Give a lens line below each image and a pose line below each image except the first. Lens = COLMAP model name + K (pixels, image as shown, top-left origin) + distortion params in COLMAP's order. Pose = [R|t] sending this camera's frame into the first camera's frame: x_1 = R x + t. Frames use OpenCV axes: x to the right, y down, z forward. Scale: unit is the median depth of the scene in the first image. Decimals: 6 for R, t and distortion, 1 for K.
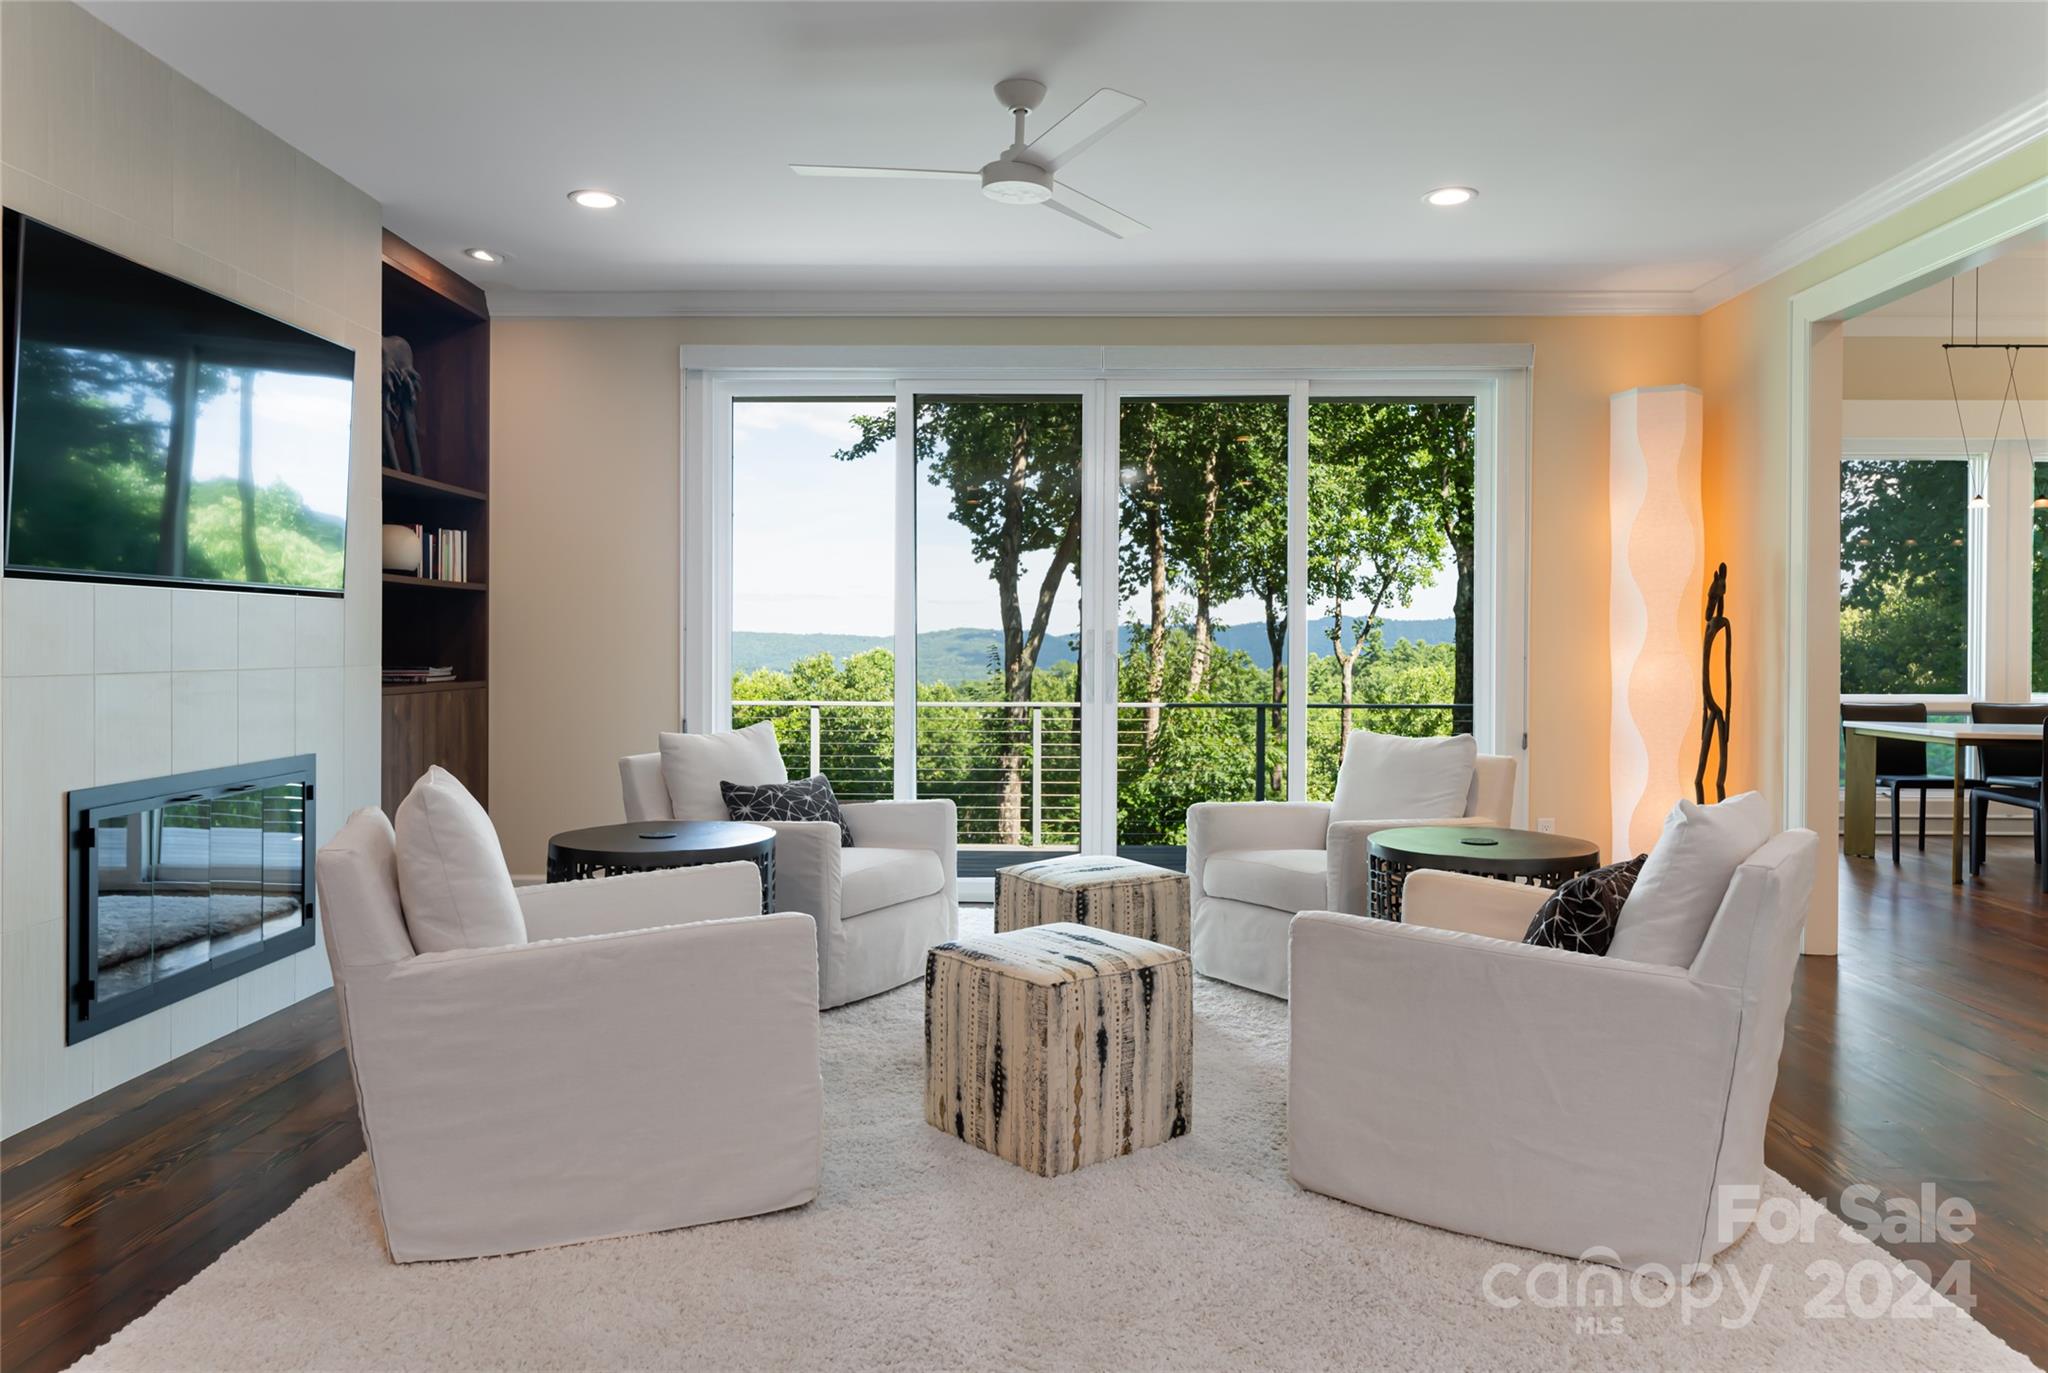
lens RADIAL K [[1354.2, 0, 1024.0], [0, 1354.2, 686.5], [0, 0, 1]] dist [-0.024443, 0.000834]
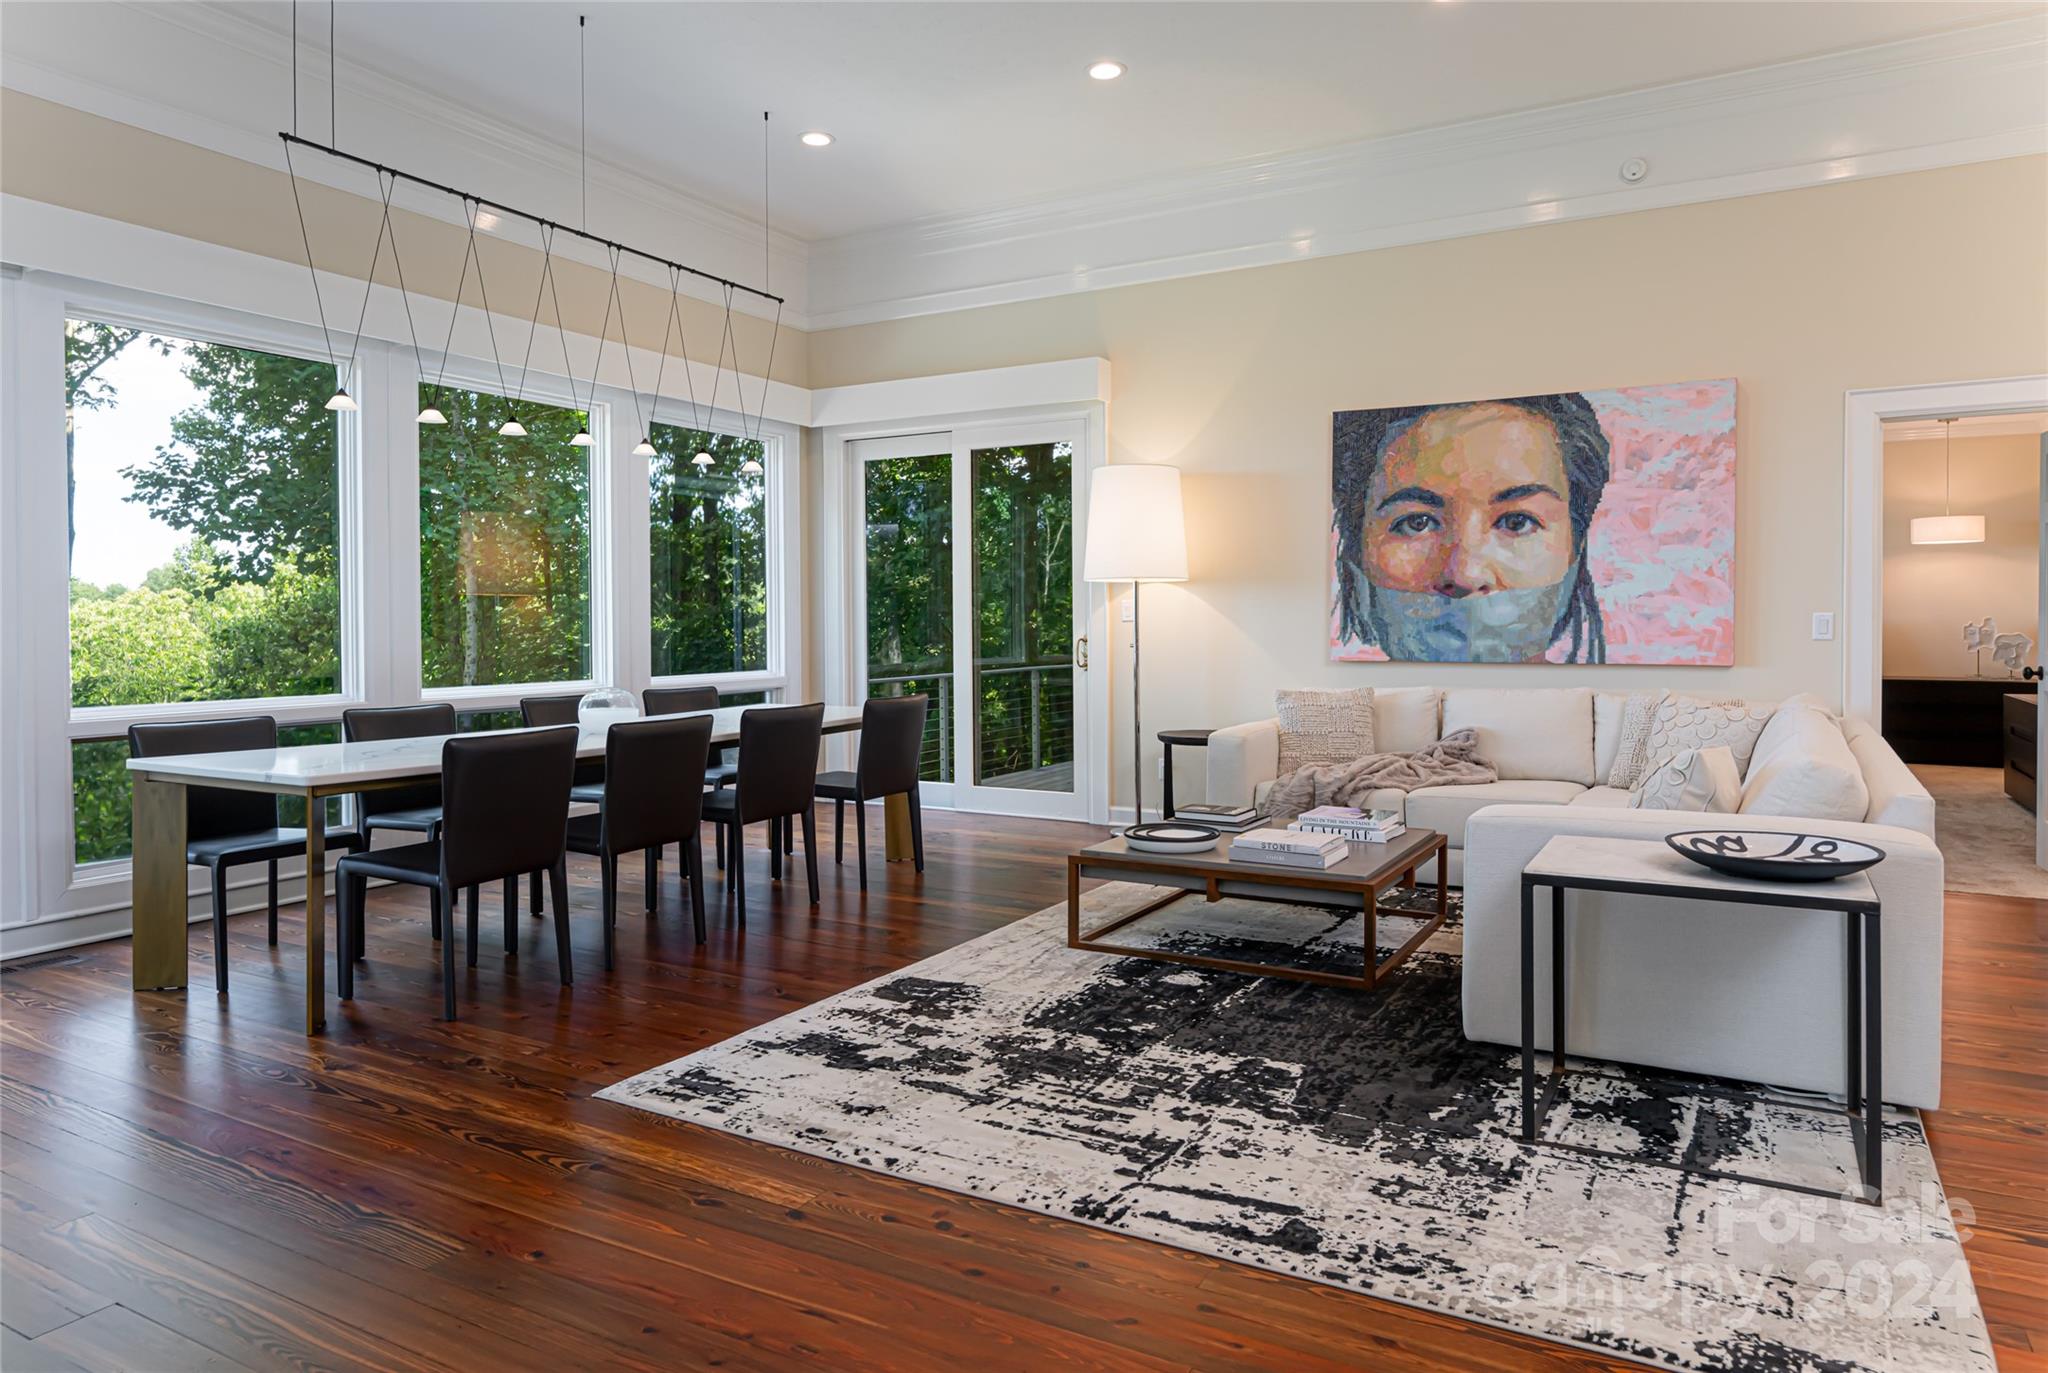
lens RADIAL K [[1278.9, 0, 1023.3], [0, 1278.9, 584.5], [0, 0, 1]] dist [0.002148, 0.000280]
pose [[0.466779, 0.017784, 0.884195, 0.158552], [0.037129, 0.998522, -0.039684, -0.007233], [-0.883594, 0.051353, 0.465429, 0.209190]]
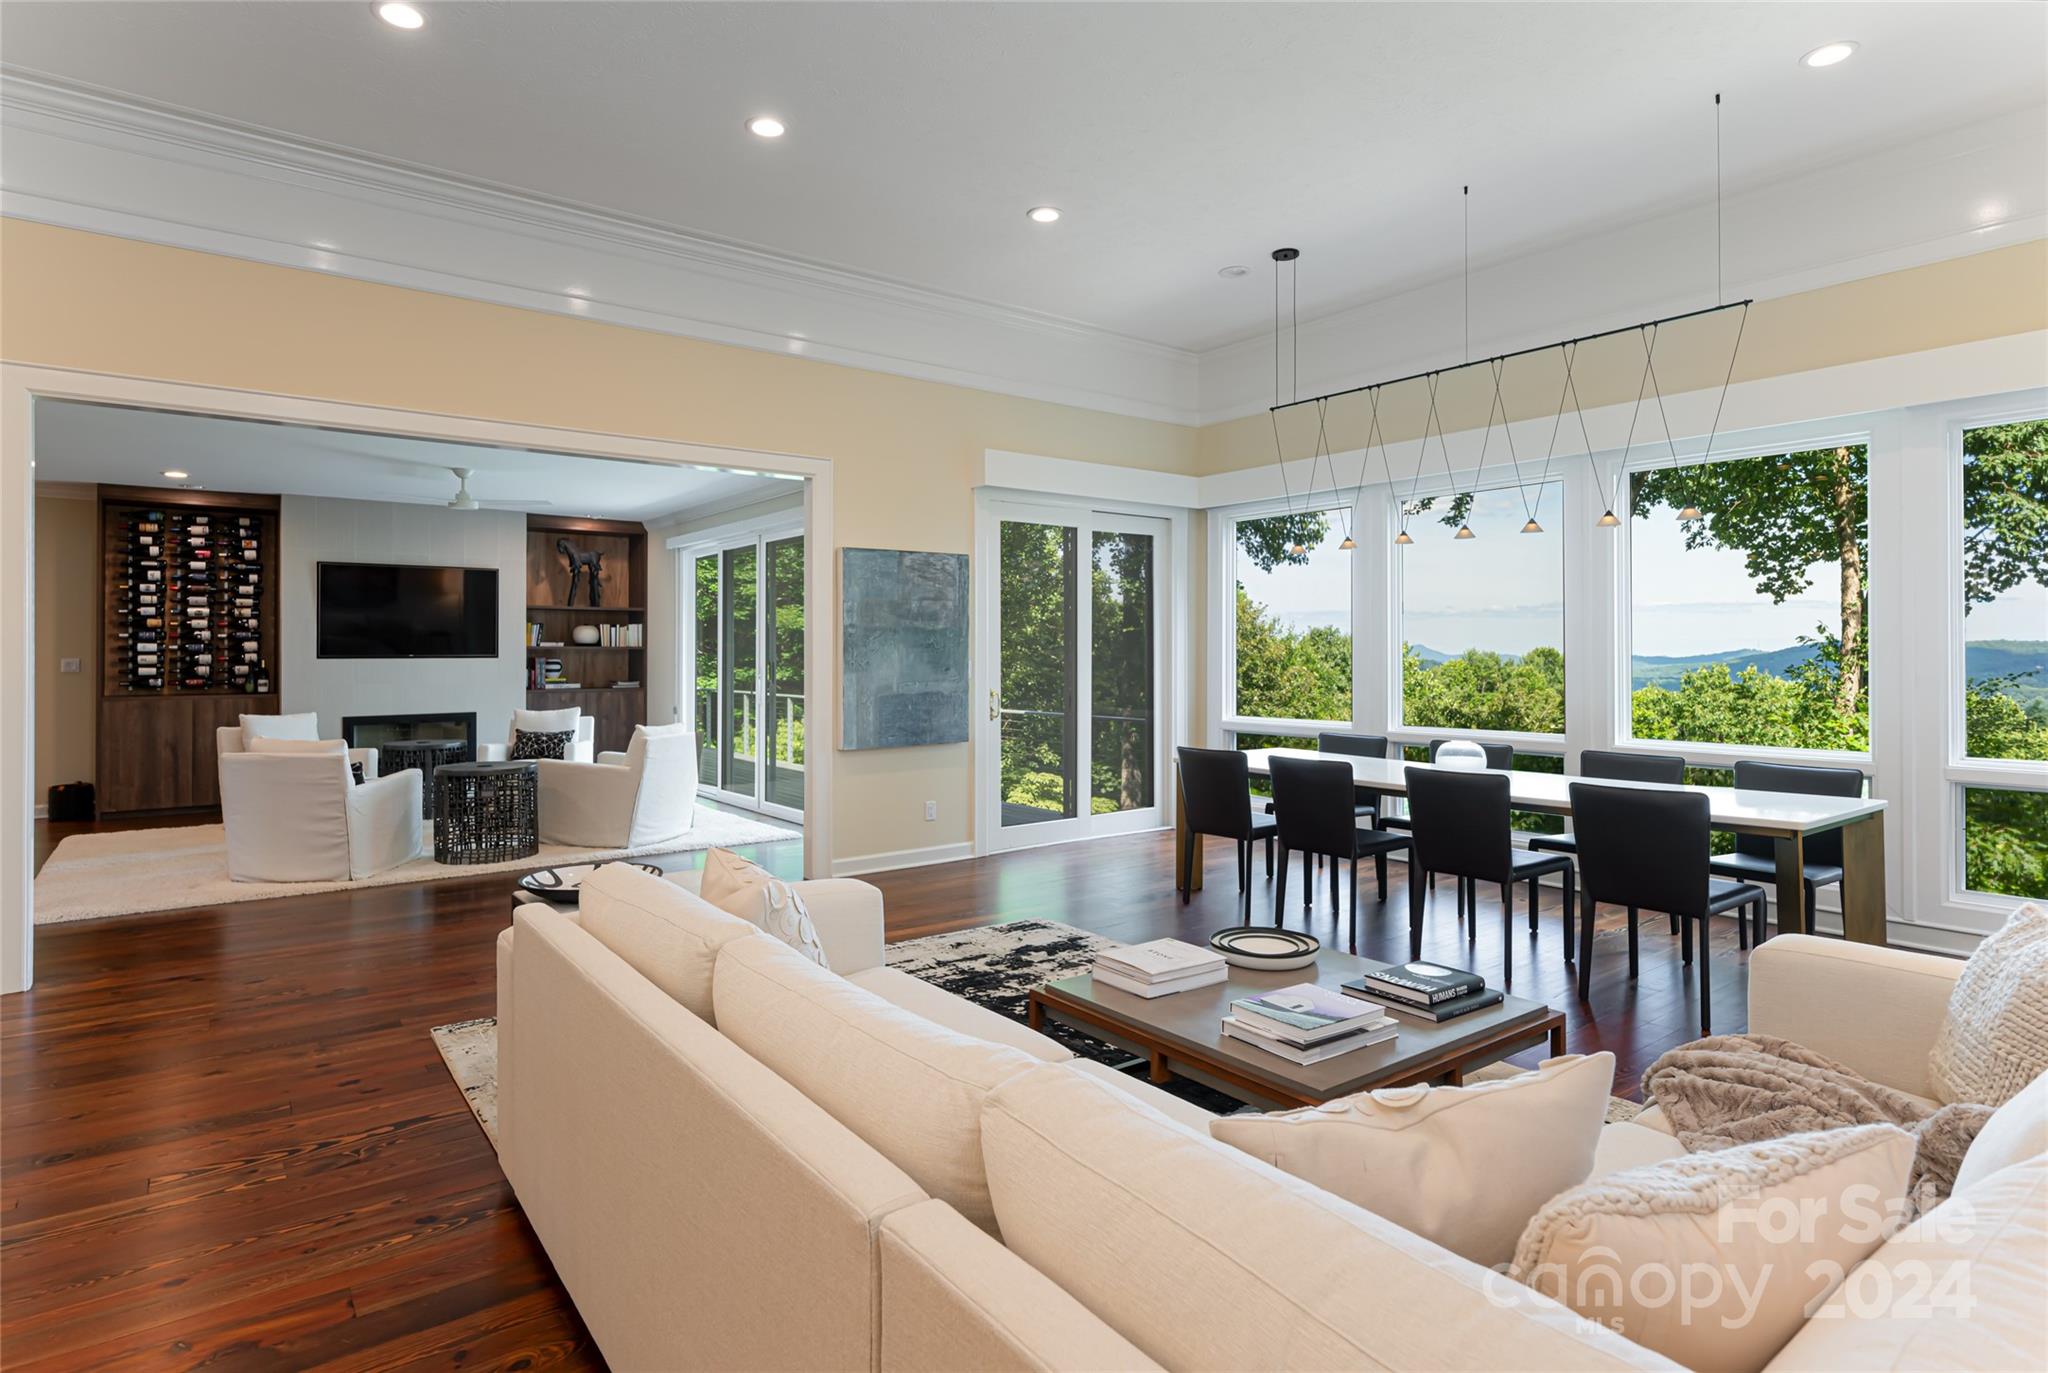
lens RADIAL K [[1090.2, 0, 985.6], [0, 1090.2, 643.9], [0, 0, 1]] dist [0.015906, -0.000953]
pose [[0.612604, -0.013871, -0.790268, 0.583946], [-0.017882, 0.999347, -0.031403, -0.014727], [0.790188, 0.033370, 0.611956, 0.131925]]
